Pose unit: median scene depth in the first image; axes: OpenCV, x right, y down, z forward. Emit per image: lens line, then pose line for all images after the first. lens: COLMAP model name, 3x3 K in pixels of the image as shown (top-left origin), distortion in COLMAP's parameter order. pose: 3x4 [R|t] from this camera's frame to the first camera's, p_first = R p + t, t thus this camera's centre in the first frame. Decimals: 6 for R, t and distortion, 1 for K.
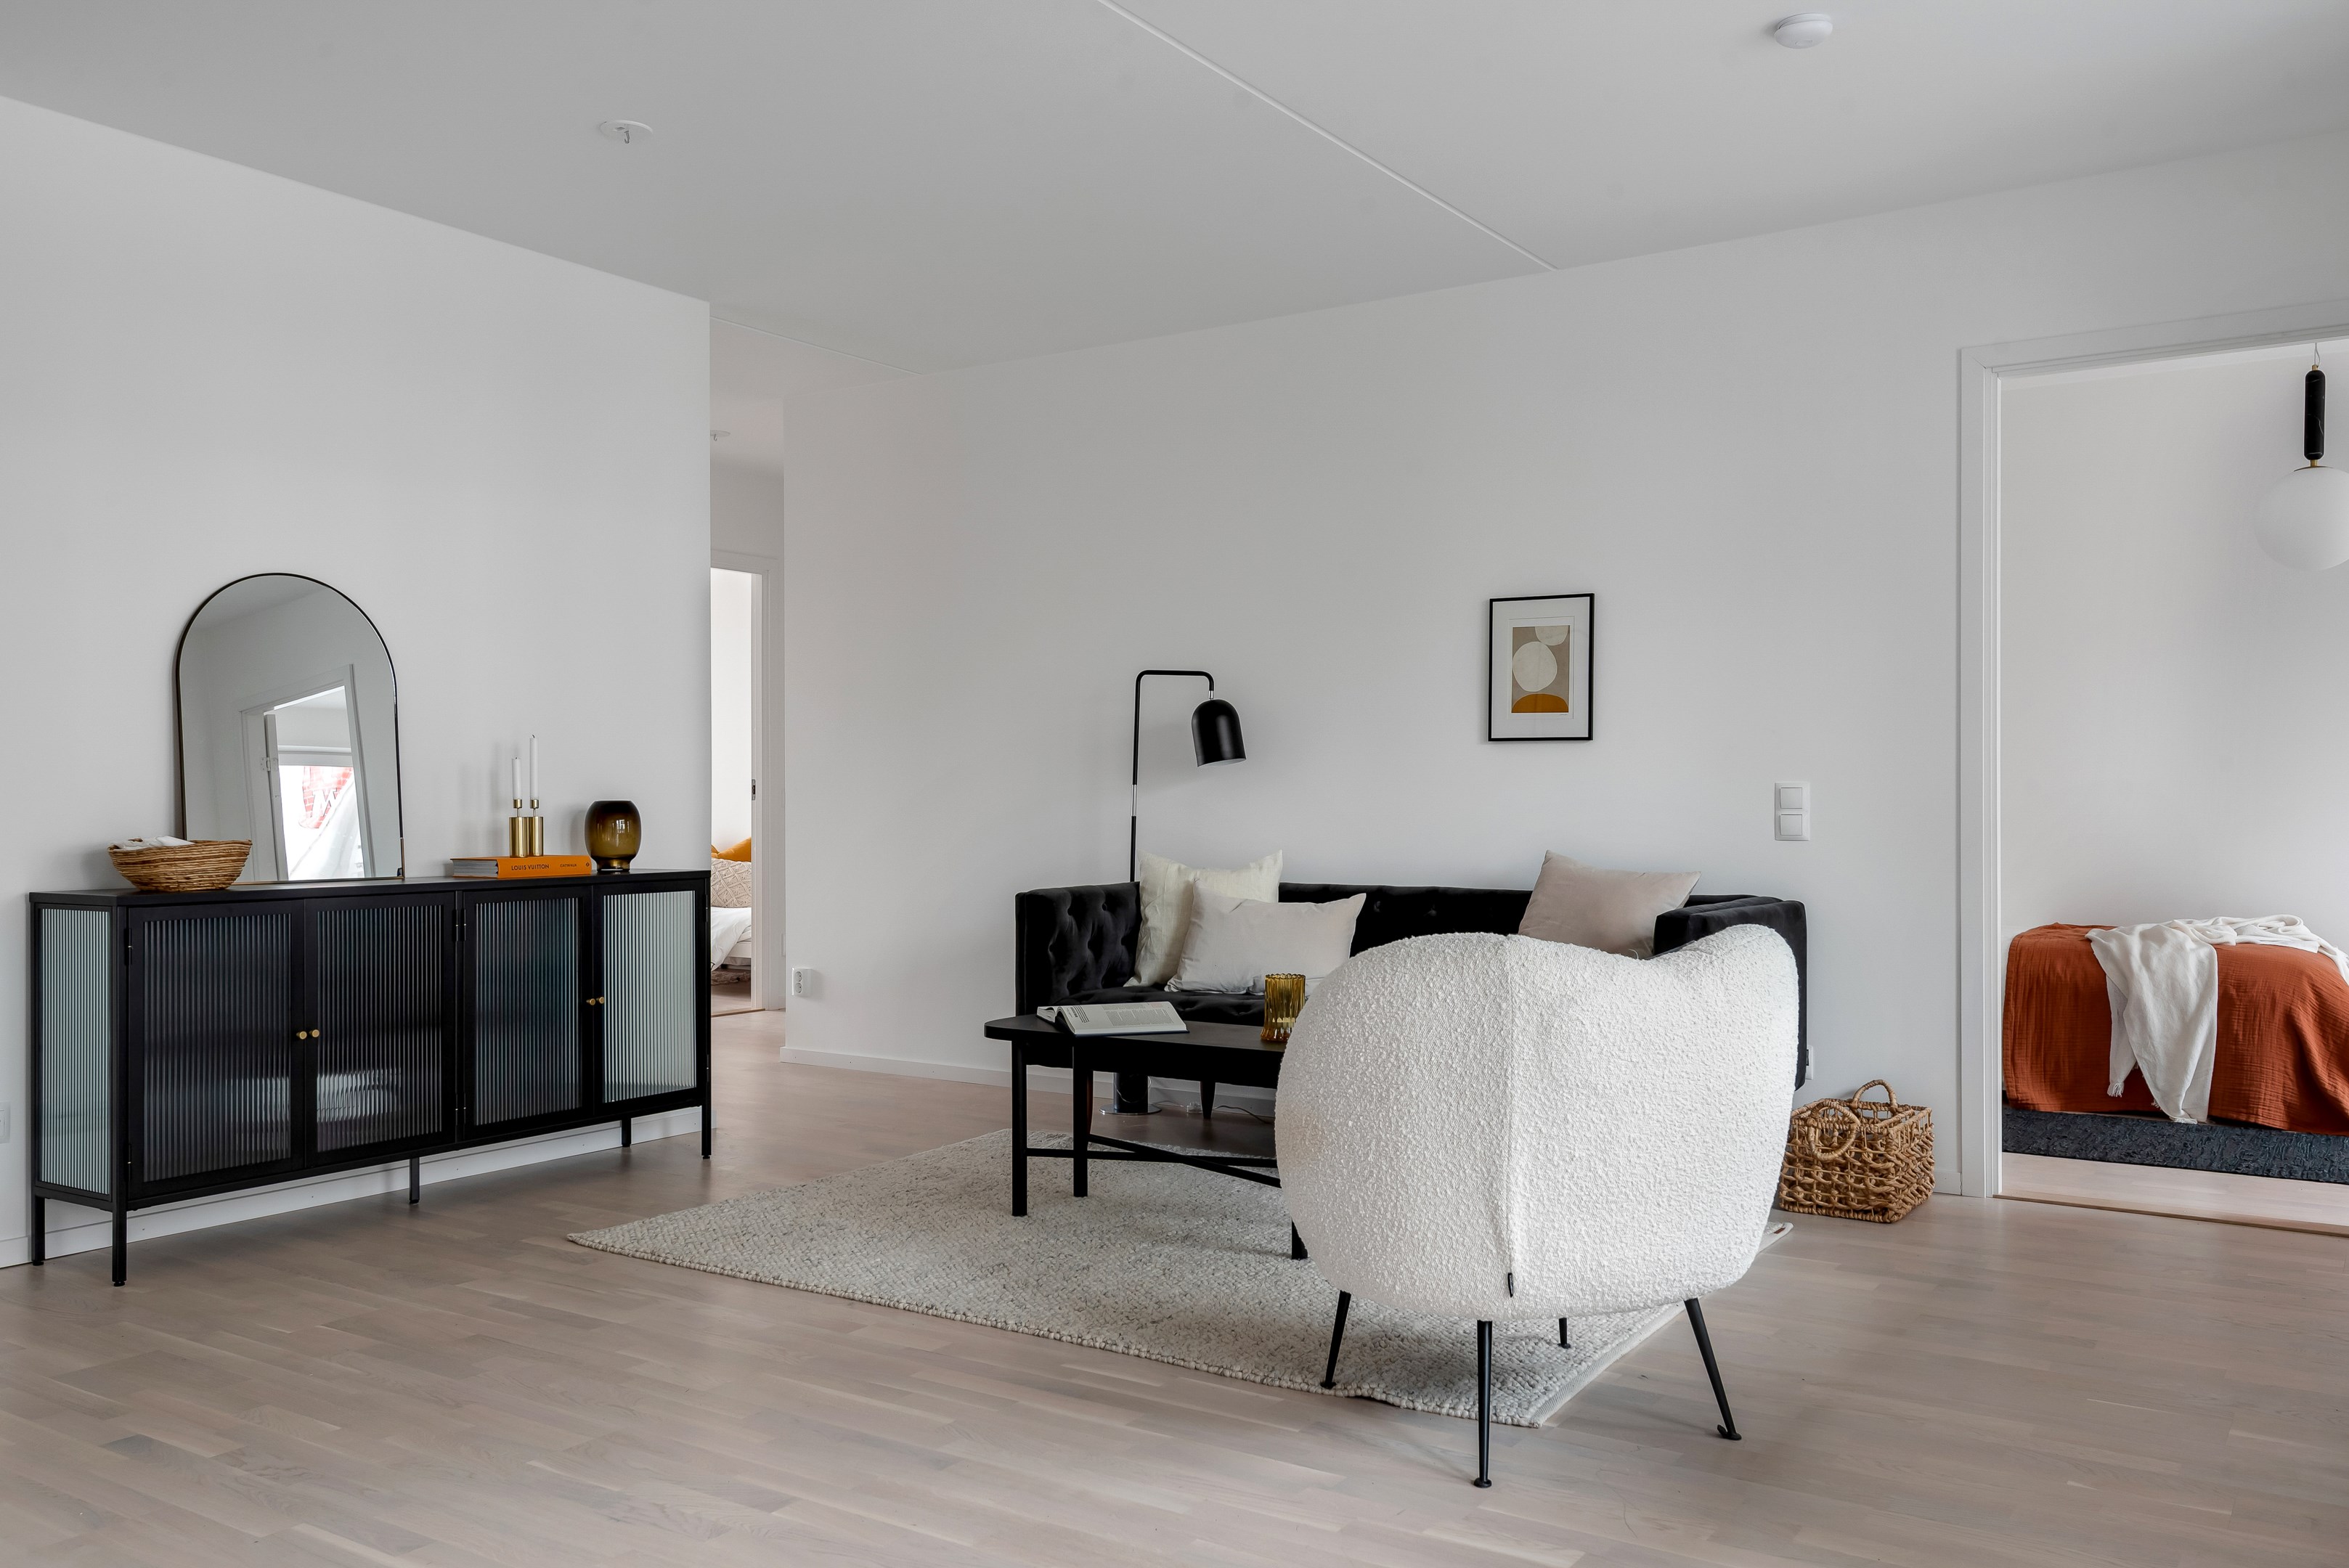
lens RADIAL K [[1857.8, 0, 1174.5], [0, 1857.8, 784.0], [0, 0, 1]] dist [0.019012, -0.002944]
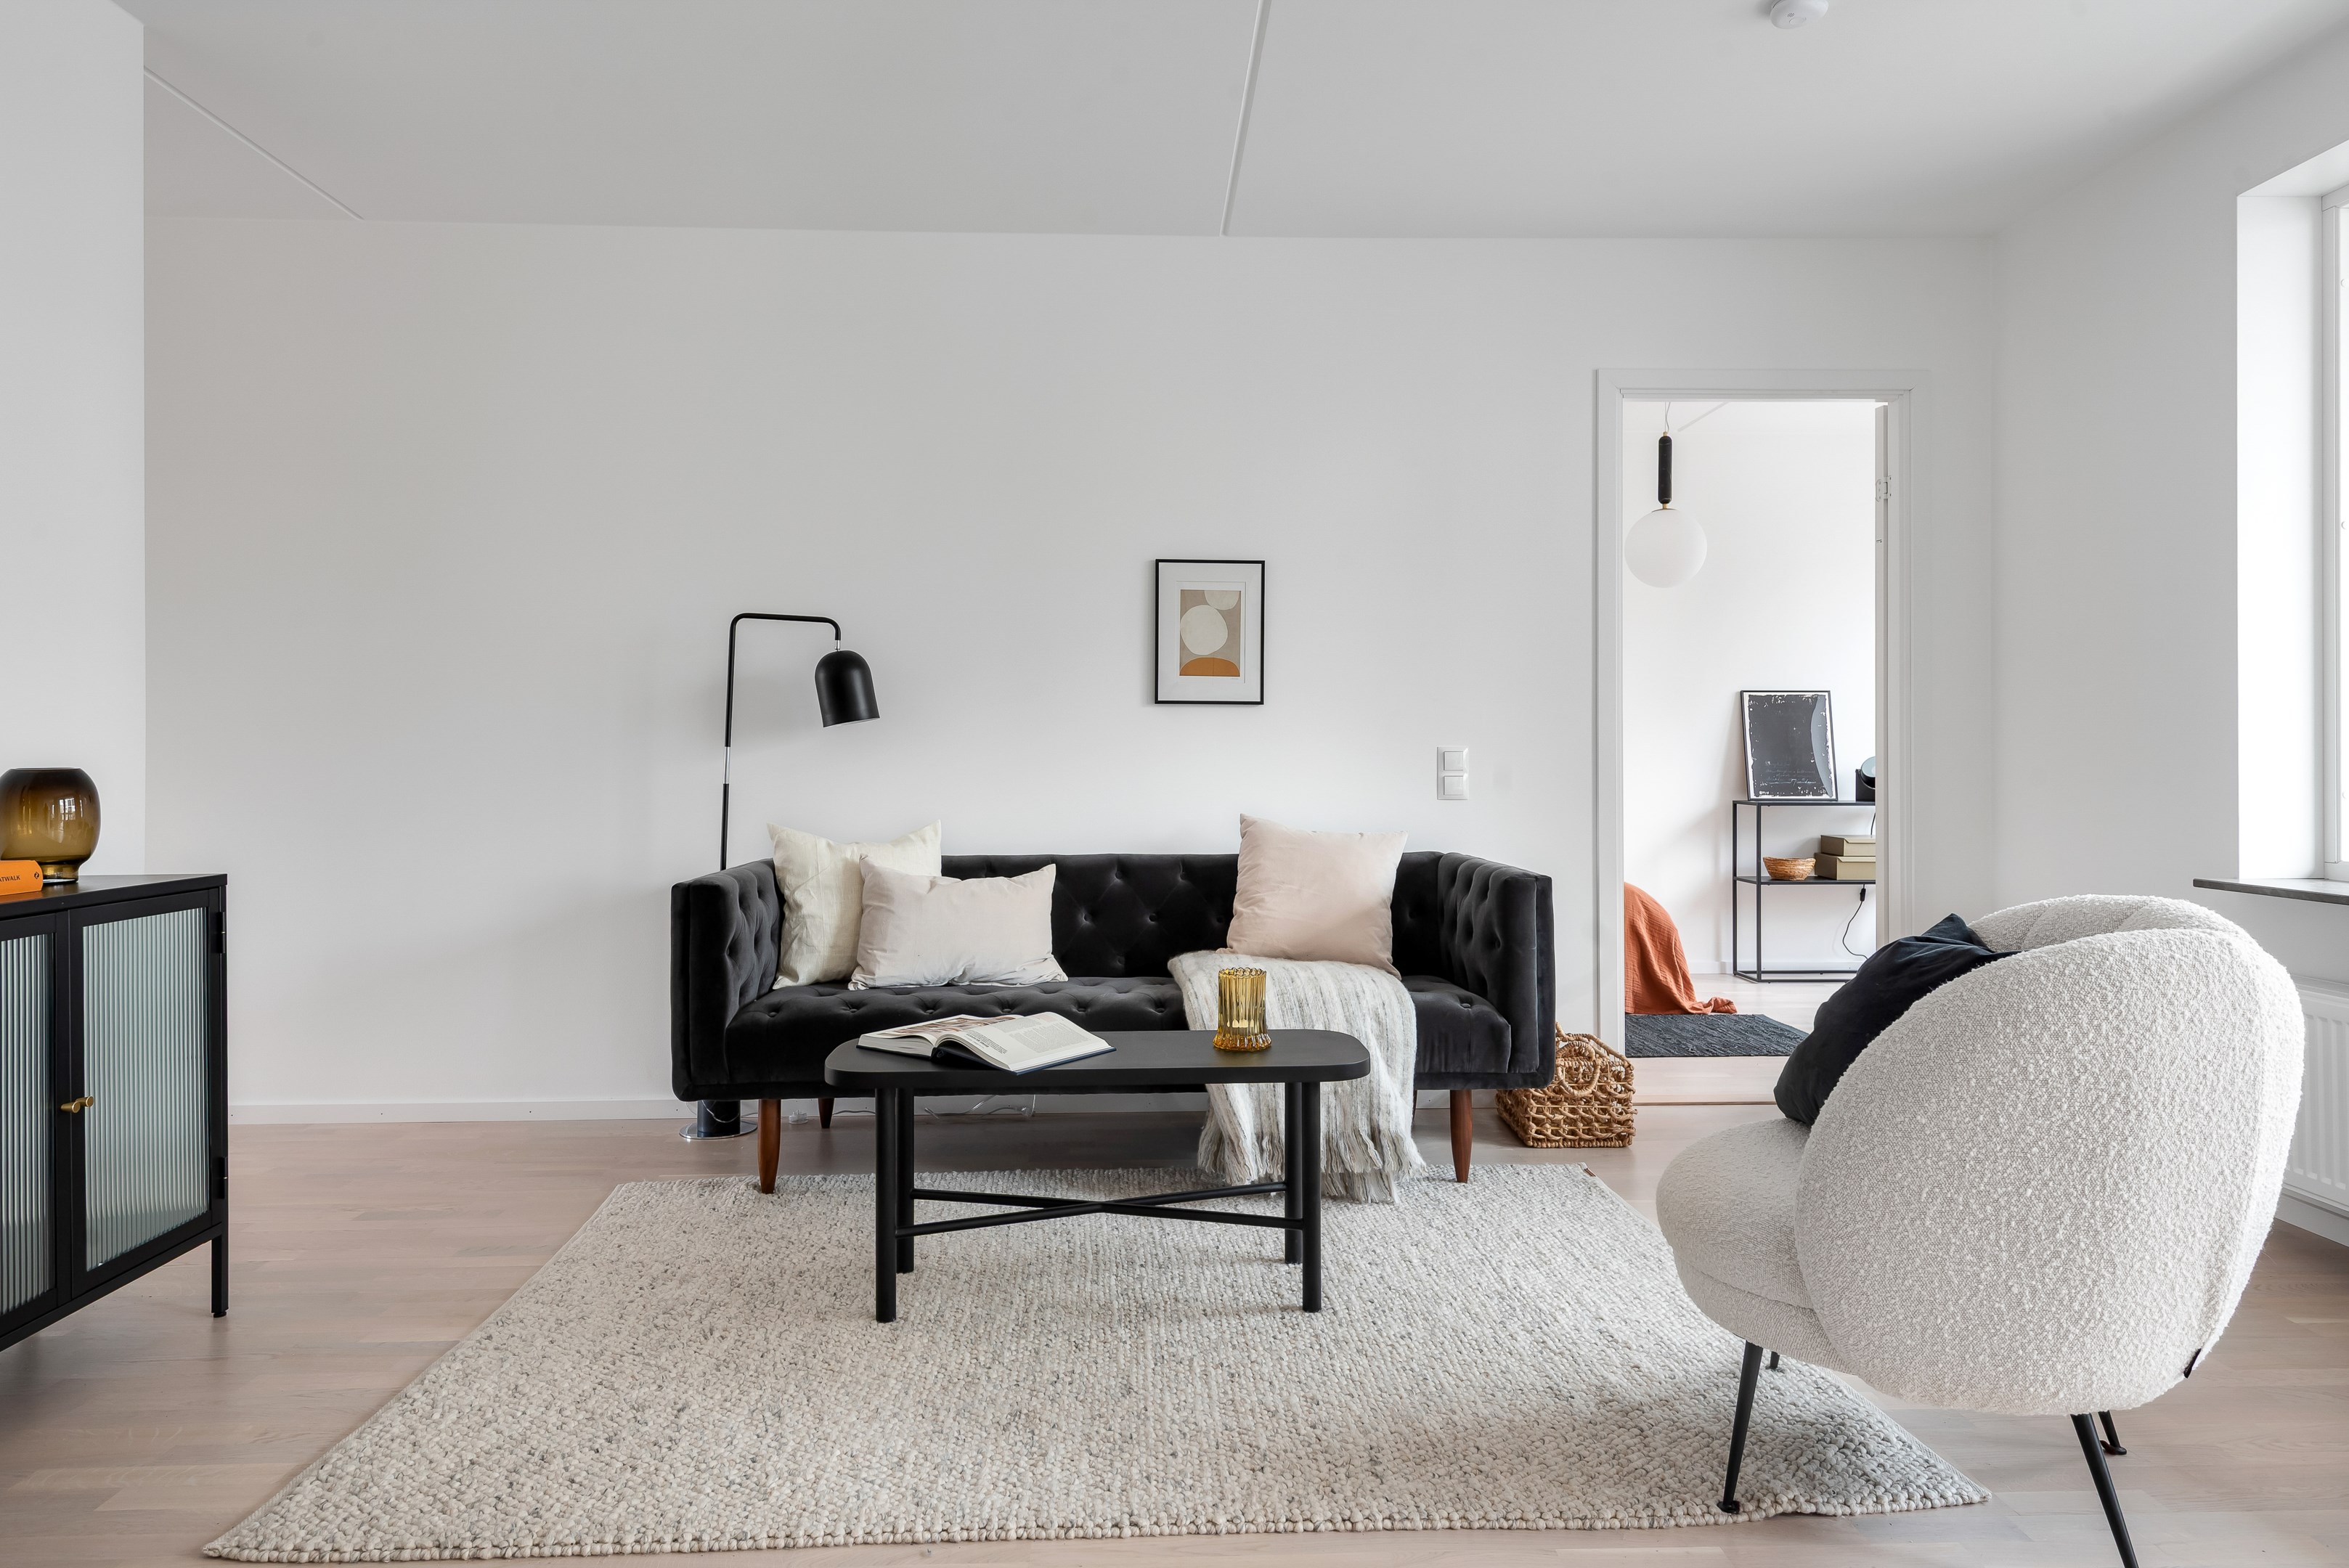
lens RADIAL K [[1457.5, 0, 1180.9], [0, 1457.5, 745.0], [0, 0, 1]] dist [0.017700, -0.001121]
pose [[0.807569, 0.004434, 0.589756, -0.268852], [-0.002097, 0.999987, -0.004647, 0.002315], [-0.589769, 0.002516, 0.807568, 0.362118]]
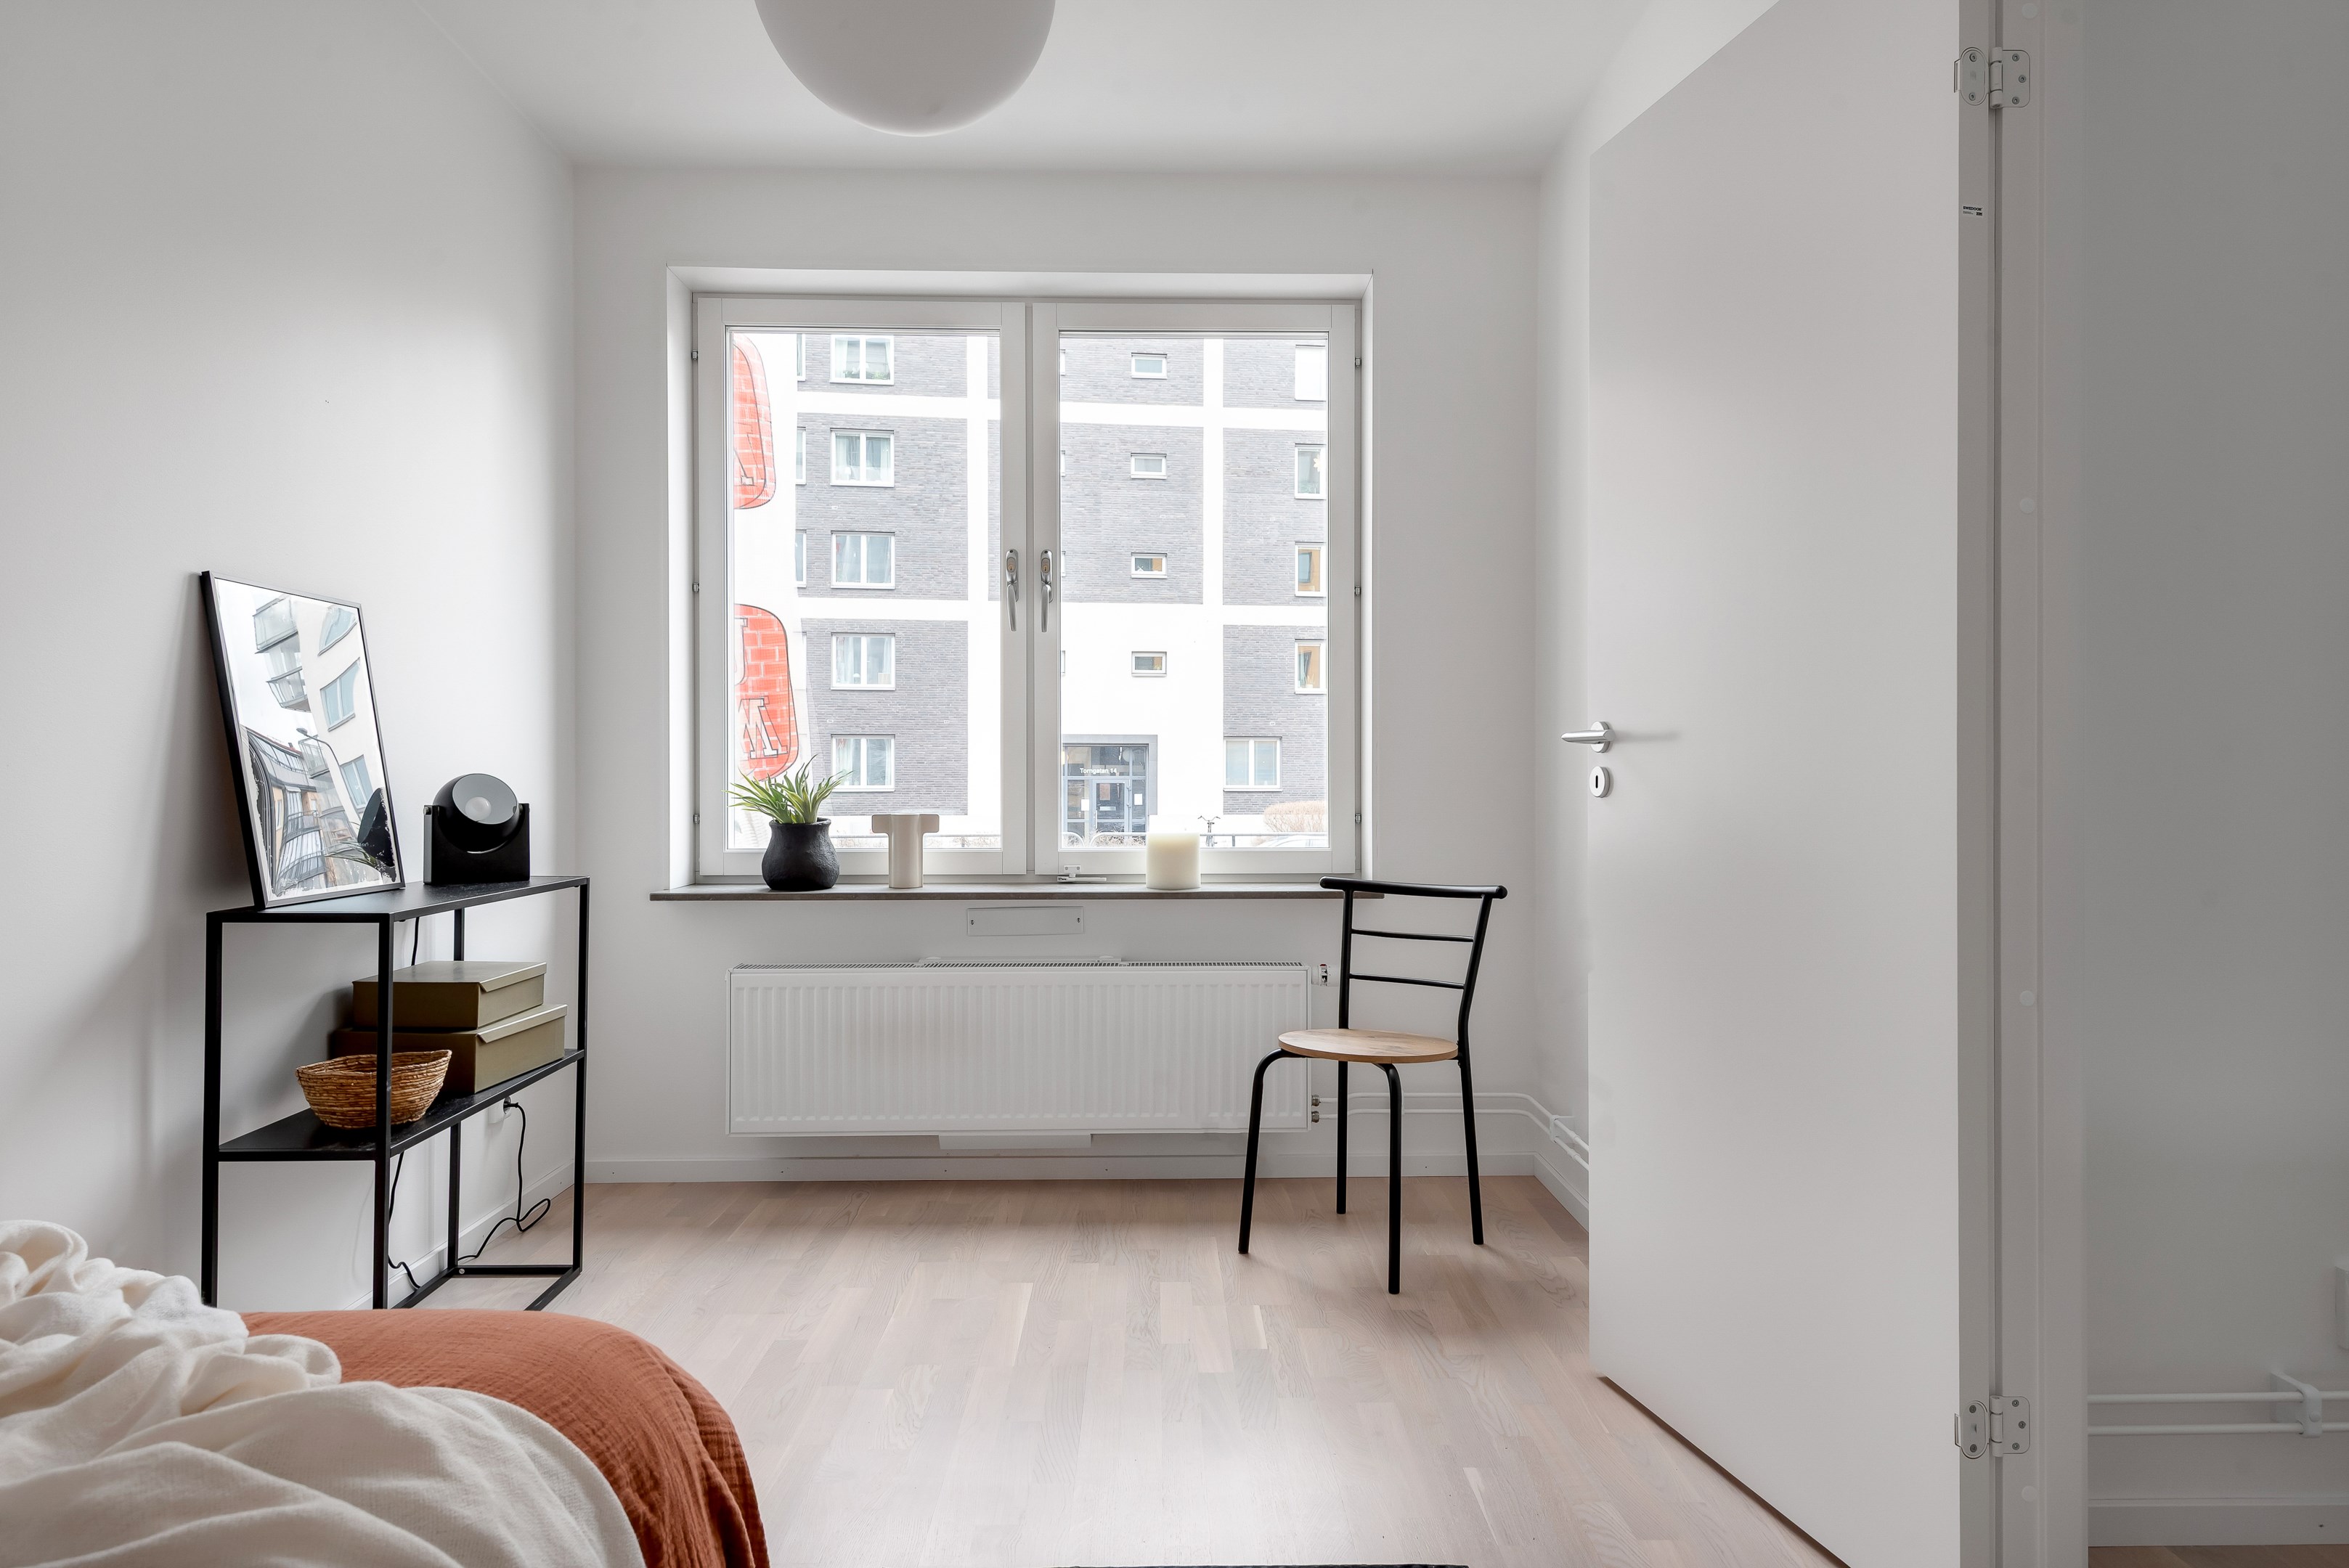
lens RADIAL K [[1480.7, 0, 1163.0], [0, 1480.7, 773.8], [0, 0, 1]] dist [0.003637, -0.004962]
pose [[-0.585046, -0.002545, 0.810996, 0.355309], [-0.002152, 0.999996, 0.001587, 0.003868], [-0.810997, -0.000817, -0.585049, 1.096370]]
